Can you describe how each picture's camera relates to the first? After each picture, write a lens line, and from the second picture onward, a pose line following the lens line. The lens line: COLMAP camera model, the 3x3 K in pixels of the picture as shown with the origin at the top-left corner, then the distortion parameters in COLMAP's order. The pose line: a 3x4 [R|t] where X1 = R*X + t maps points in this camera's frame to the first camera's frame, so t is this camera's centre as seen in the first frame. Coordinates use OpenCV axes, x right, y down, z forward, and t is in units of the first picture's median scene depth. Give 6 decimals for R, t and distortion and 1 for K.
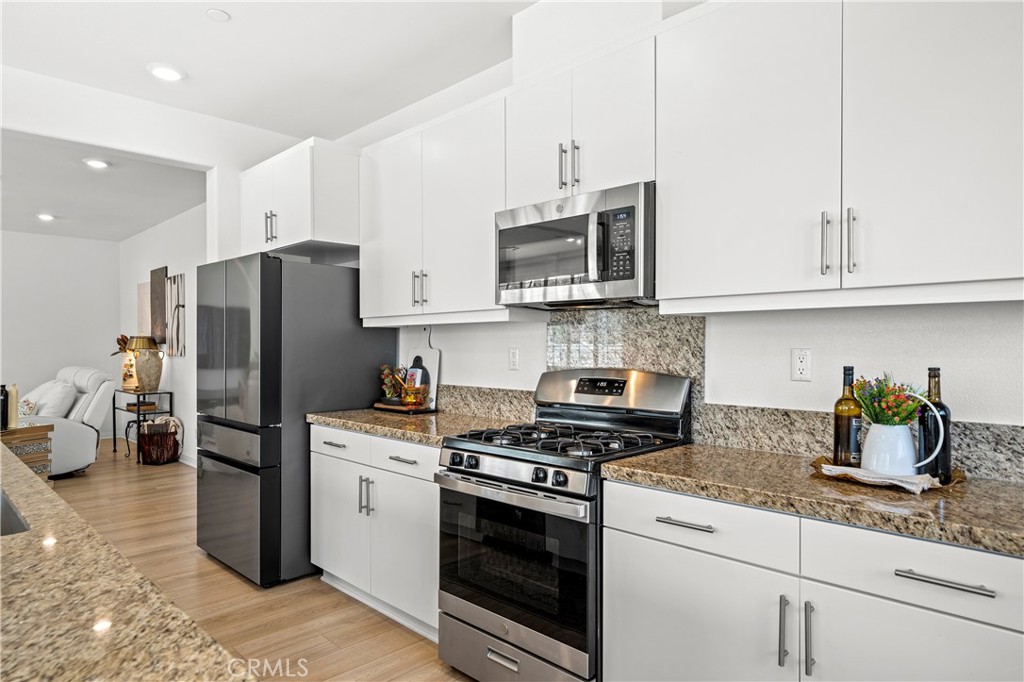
lens RADIAL K [[612.7, 0, 507.0], [0, 612.7, 348.7], [0, 0, 1]] dist [-0.017498, -0.000553]
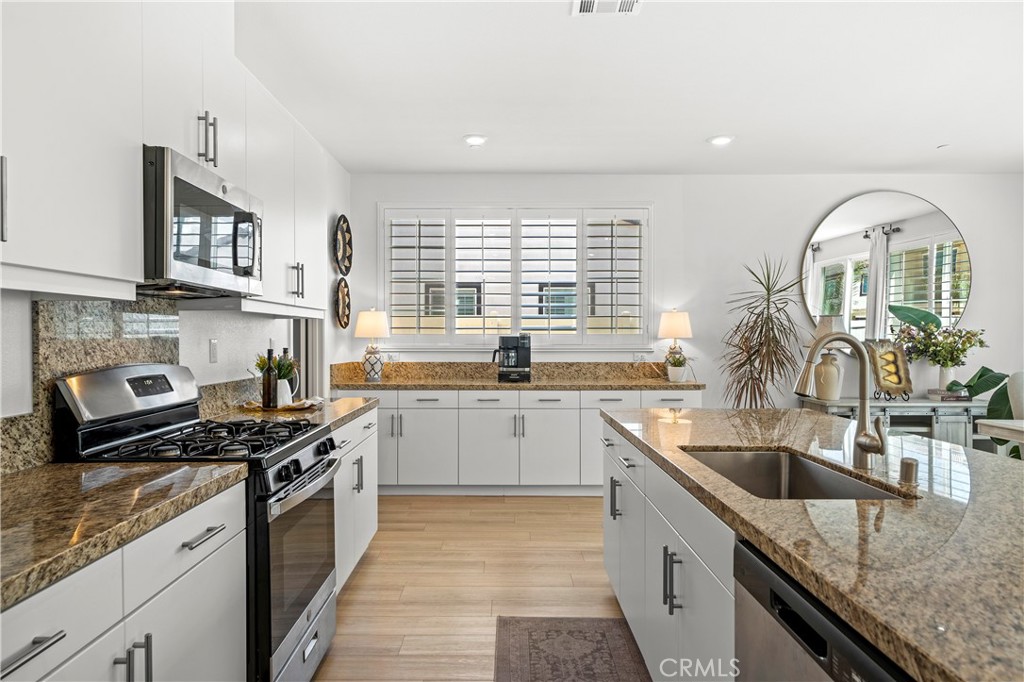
lens RADIAL K [[633.2, 0, 509.4], [0, 633.2, 341.0], [0, 0, 1]] dist [0.007888, 0.001848]
pose [[-0.713538, -0.002147, 0.700613, -0.779490], [0.009031, 0.999884, 0.012261, -0.005866], [-0.700558, 0.015076, -0.713436, 1.204933]]
